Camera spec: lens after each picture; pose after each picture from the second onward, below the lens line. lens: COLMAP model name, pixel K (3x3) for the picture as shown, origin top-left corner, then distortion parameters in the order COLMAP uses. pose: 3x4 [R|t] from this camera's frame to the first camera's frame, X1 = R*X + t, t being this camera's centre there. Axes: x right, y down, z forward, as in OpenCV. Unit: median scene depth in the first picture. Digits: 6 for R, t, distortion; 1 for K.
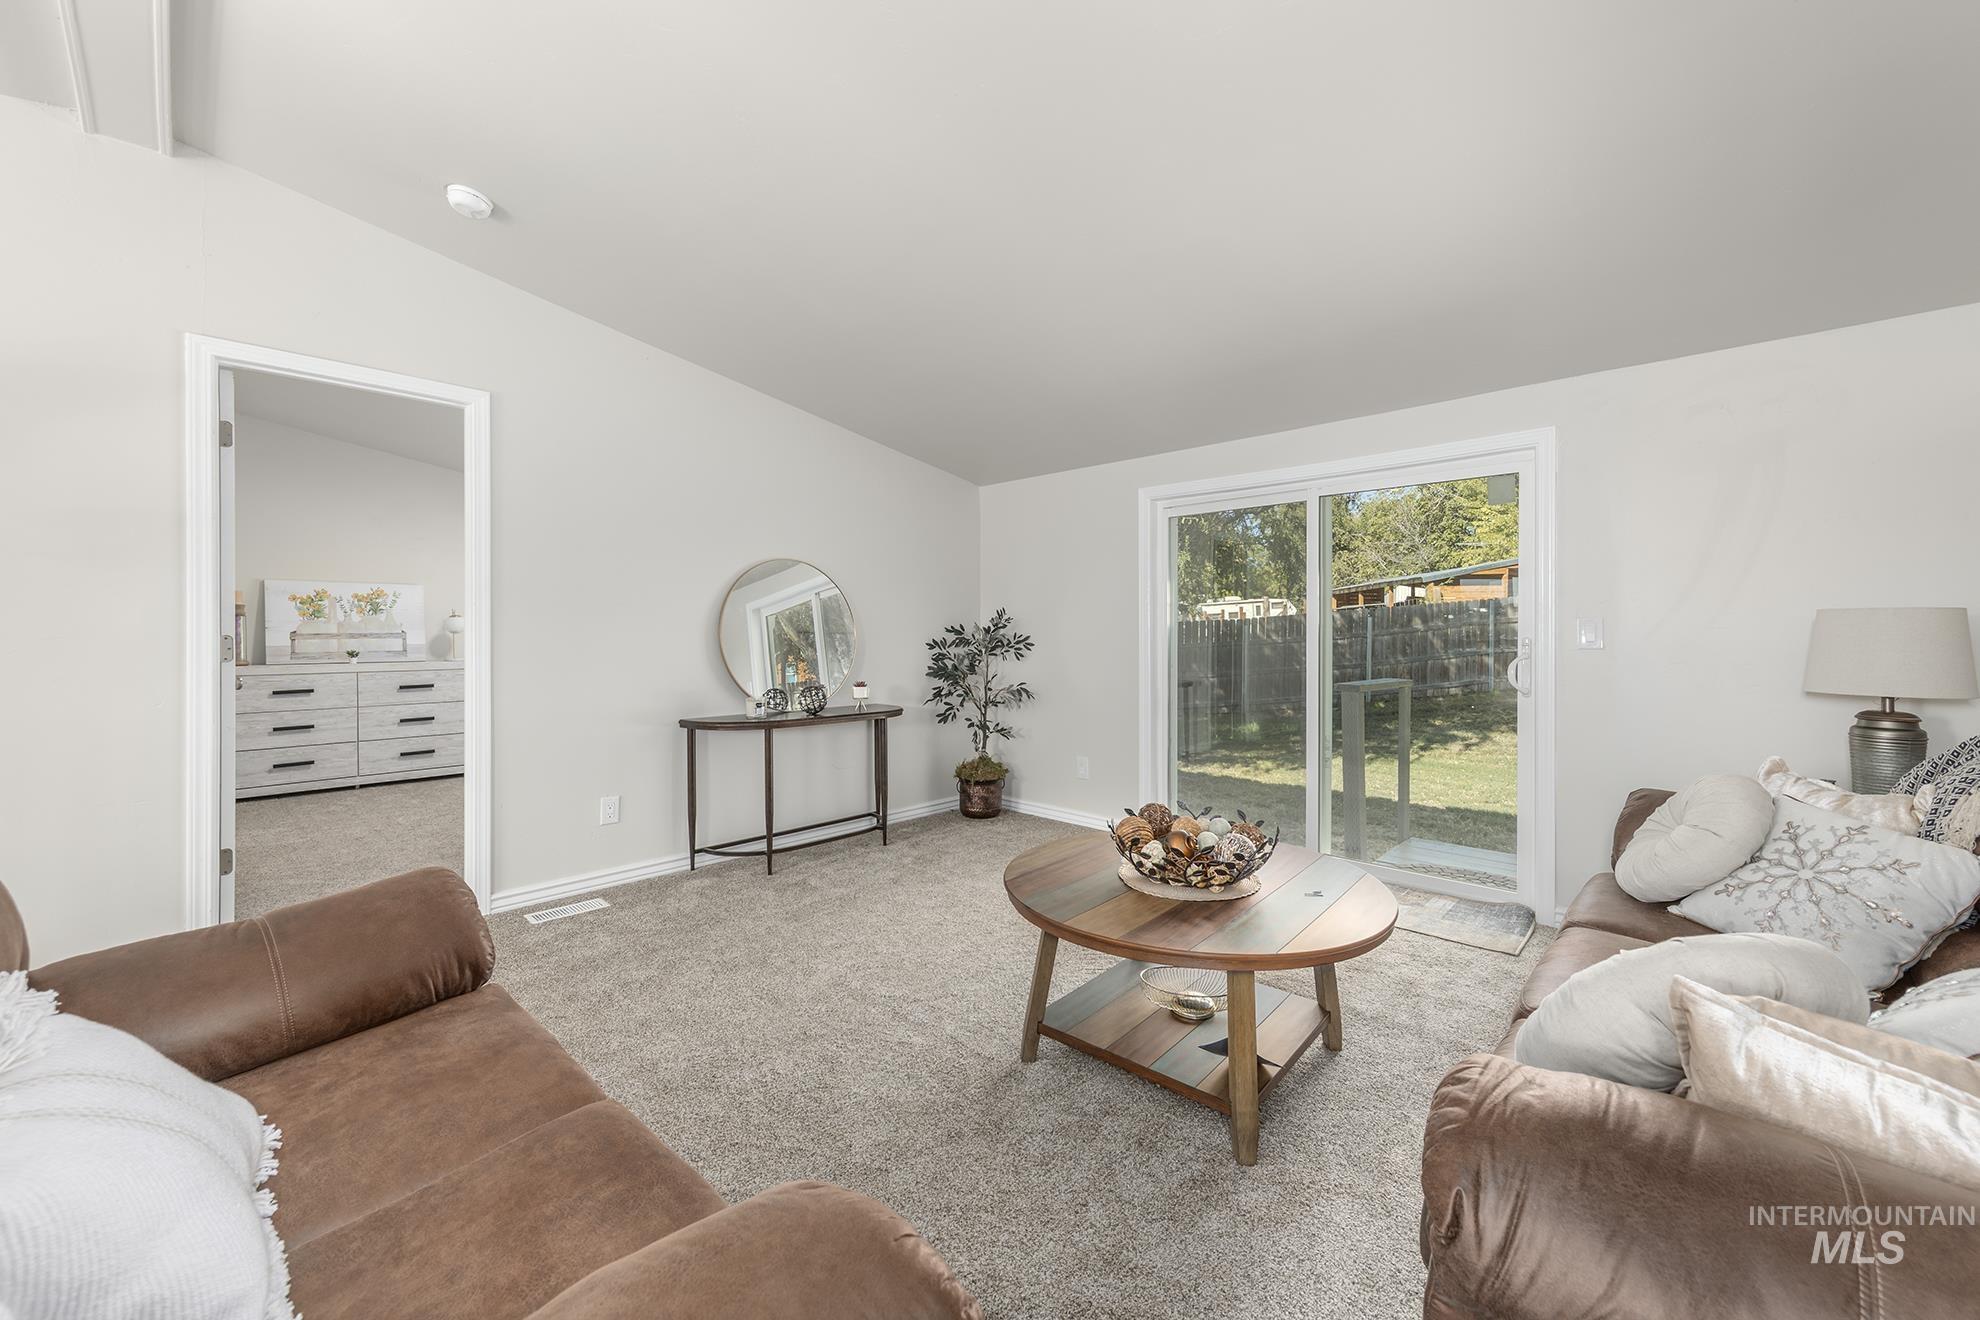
lens RADIAL K [[768.5, 0, 992.7], [0, 768.5, 636.3], [0, 0, 1]] dist [-0.000791, -0.000103]
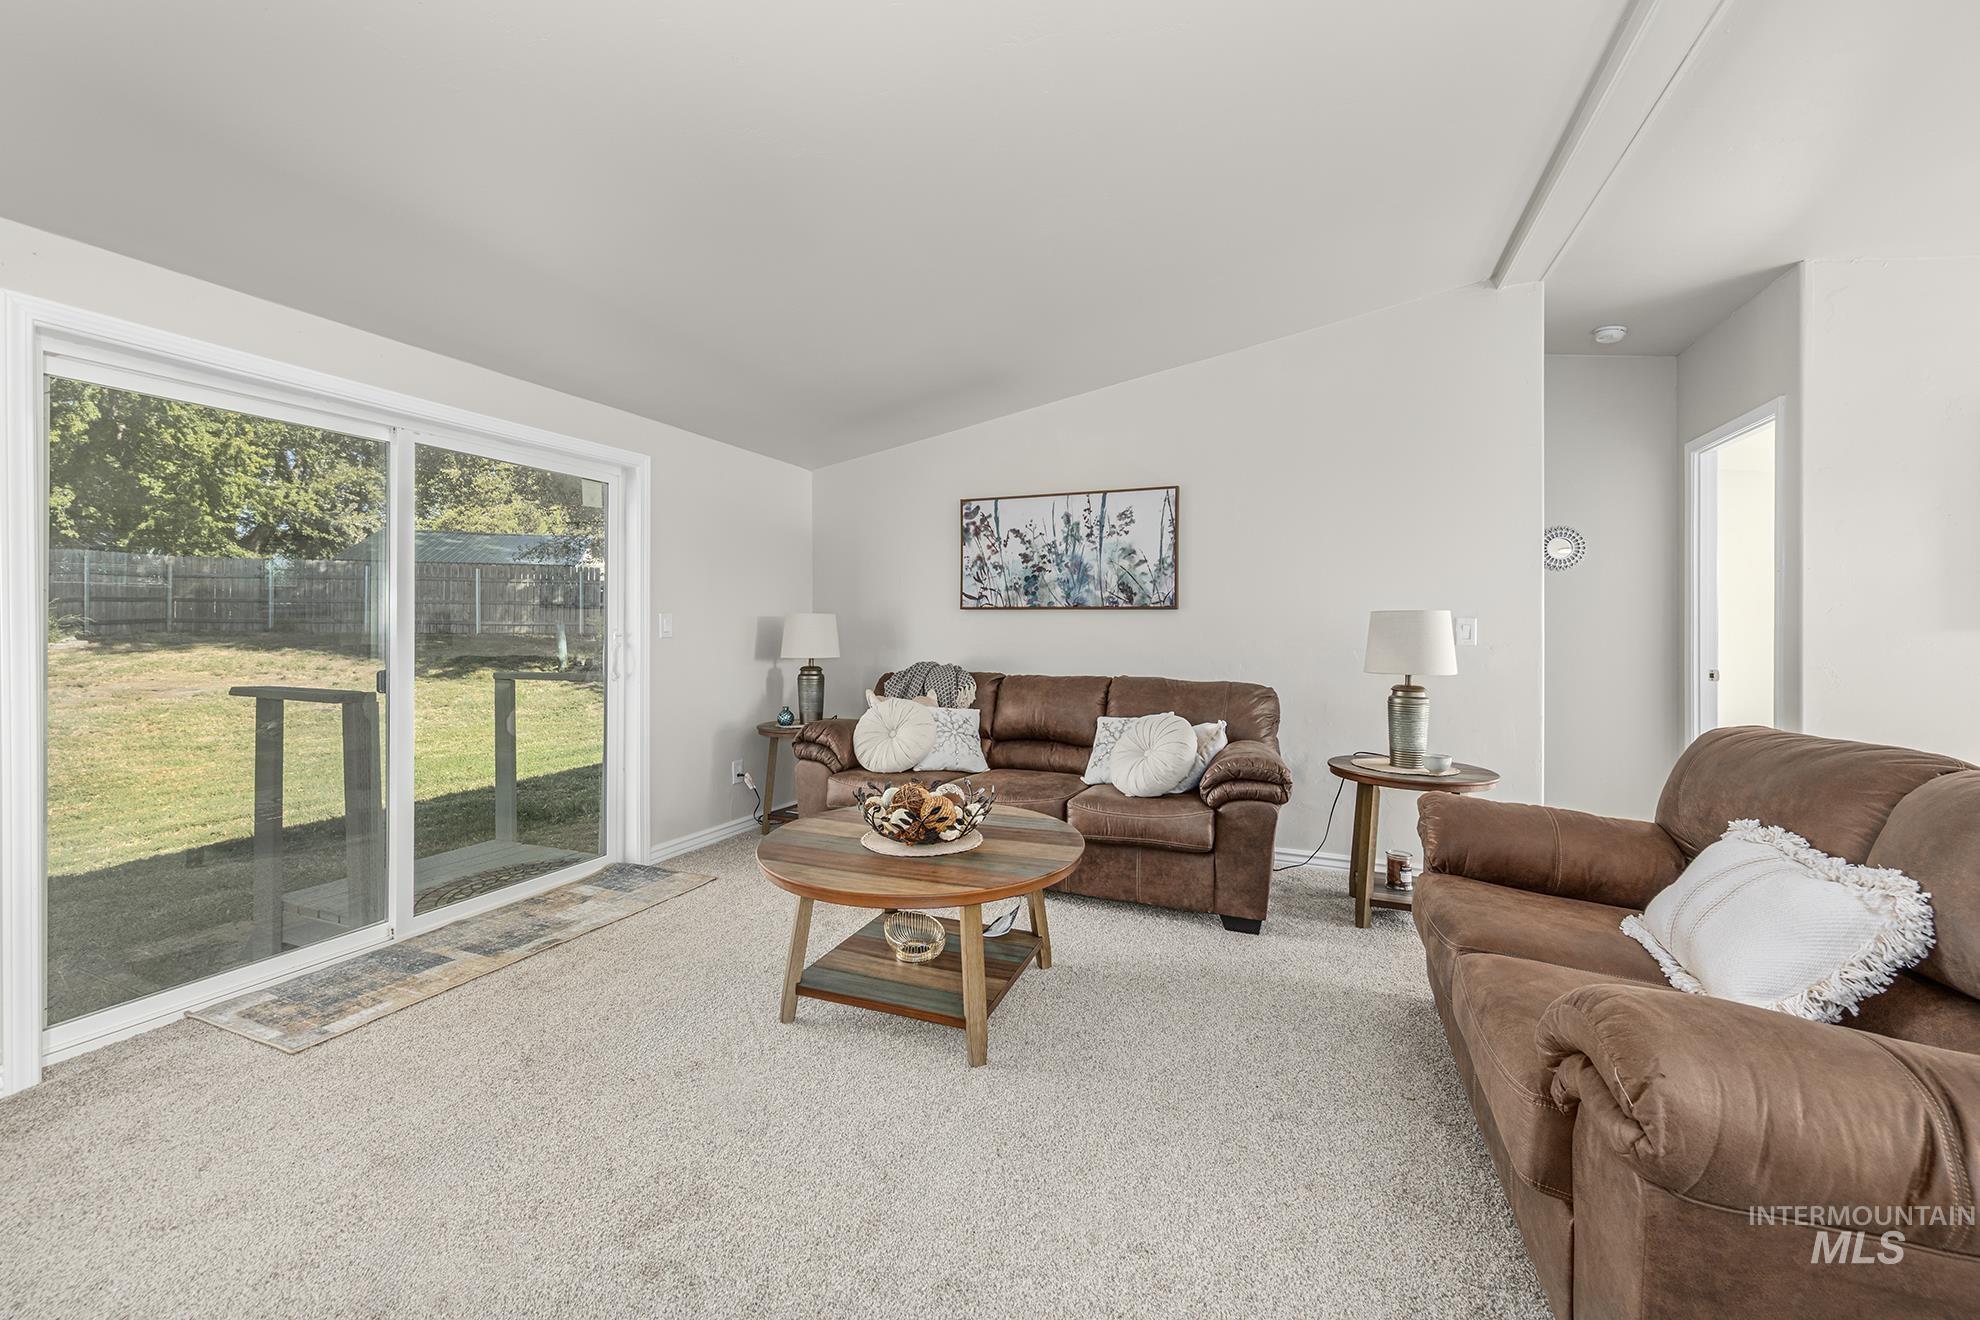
lens RADIAL K [[751.4, 0, 995.4], [0, 751.4, 624.7], [0, 0, 1]] dist [0.002662, -0.000033]
pose [[-0.339777, 0.002282, 0.940503, -0.471335], [0.002193, 0.999996, -0.001633, -0.001776], [-0.940504, 0.001508, -0.339780, 0.717651]]
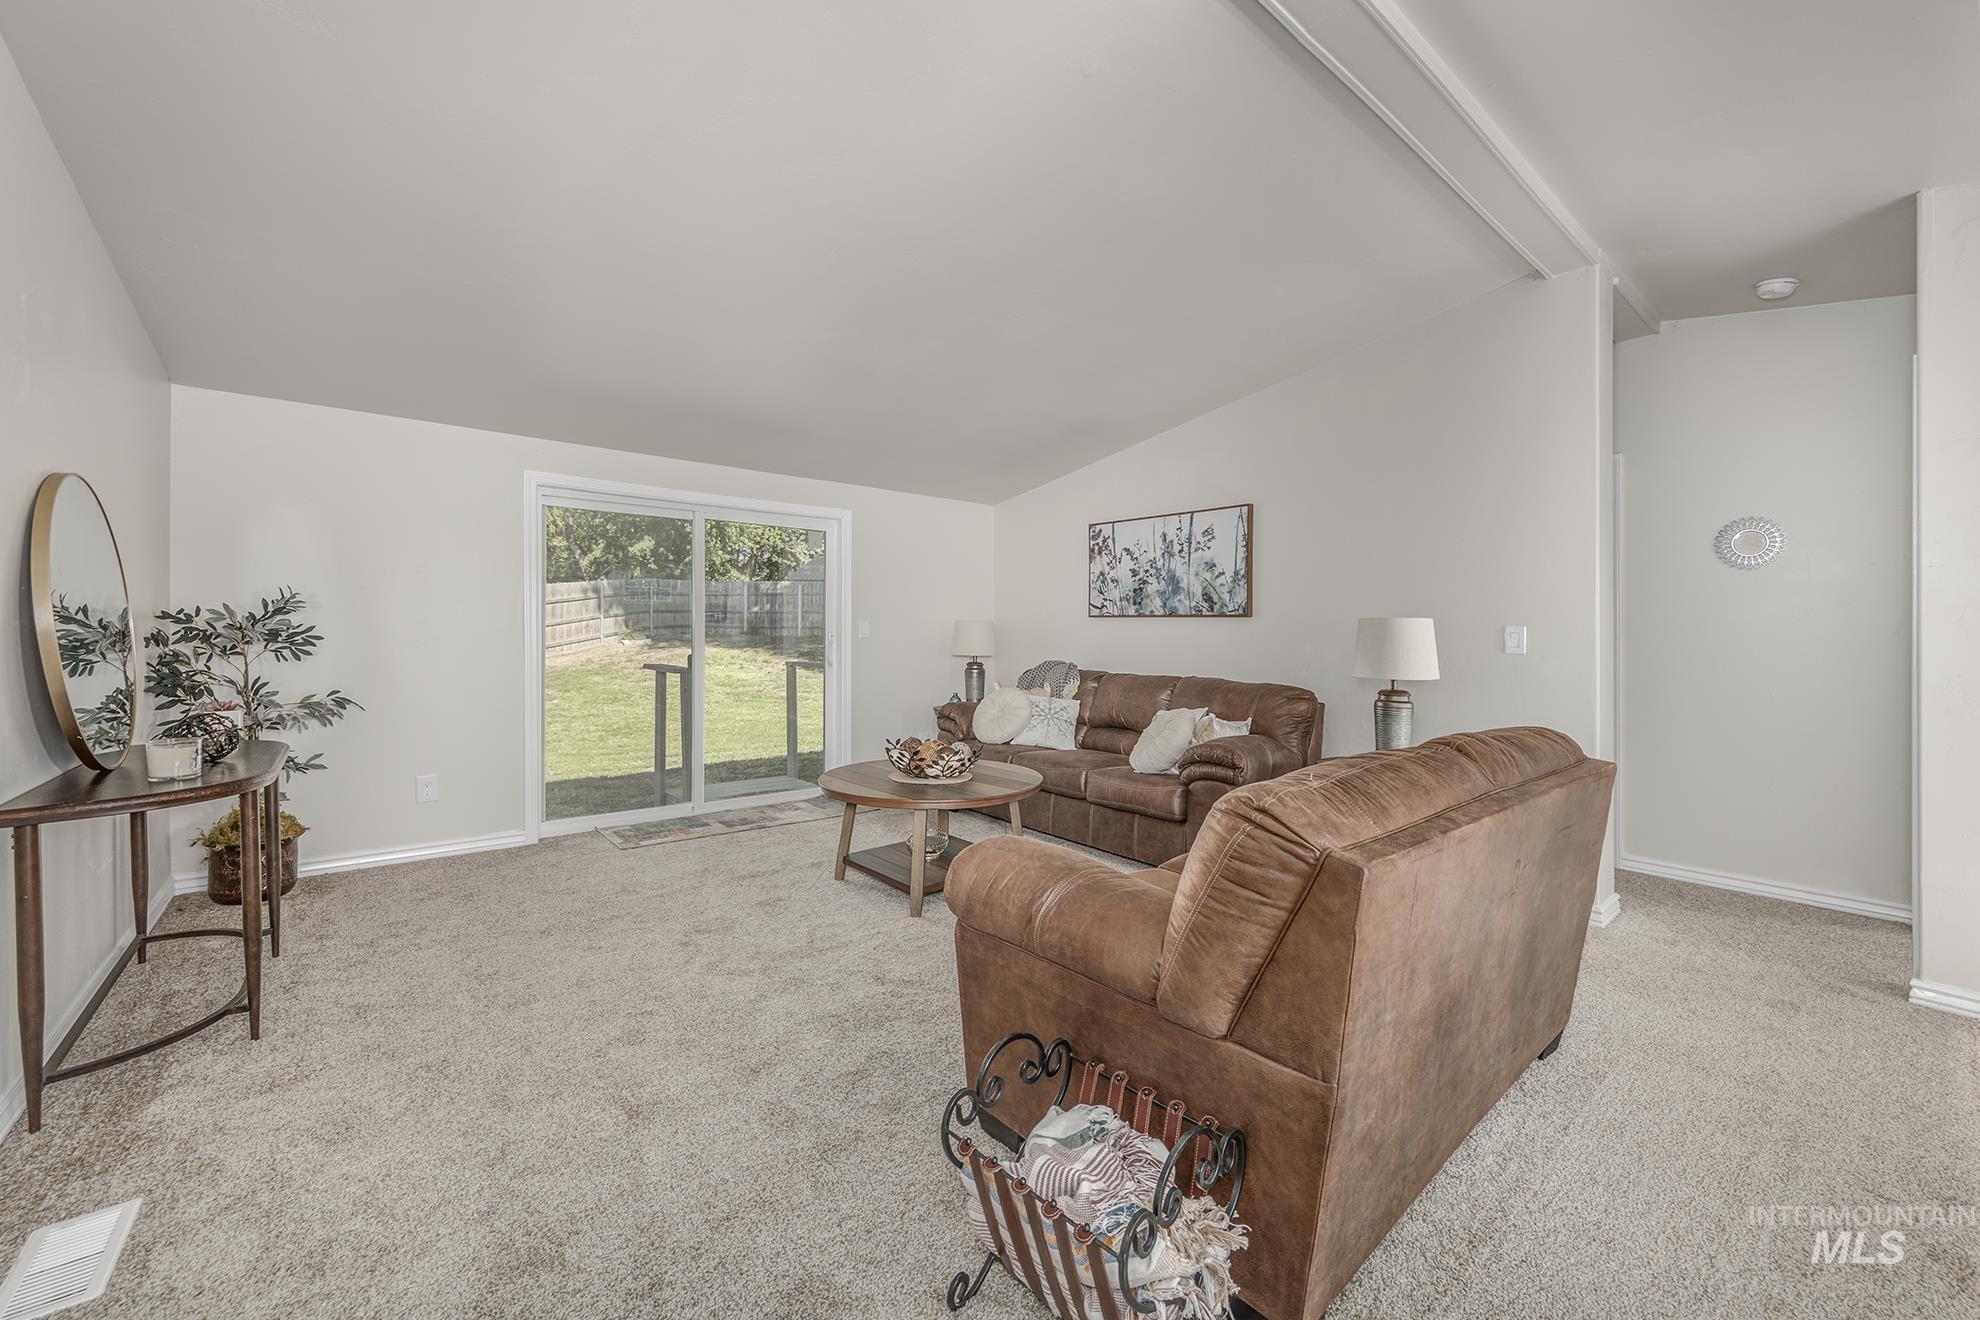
lens RADIAL K [[768.5, 0, 992.7], [0, 768.5, 636.3], [0, 0, 1]] dist [-0.000791, -0.000103]
pose [[0.135033, -0.003330, 0.990835, -0.772853], [-0.006220, 0.999972, 0.004208, 0.002395], [-0.990822, -0.006732, 0.135009, 0.358104]]
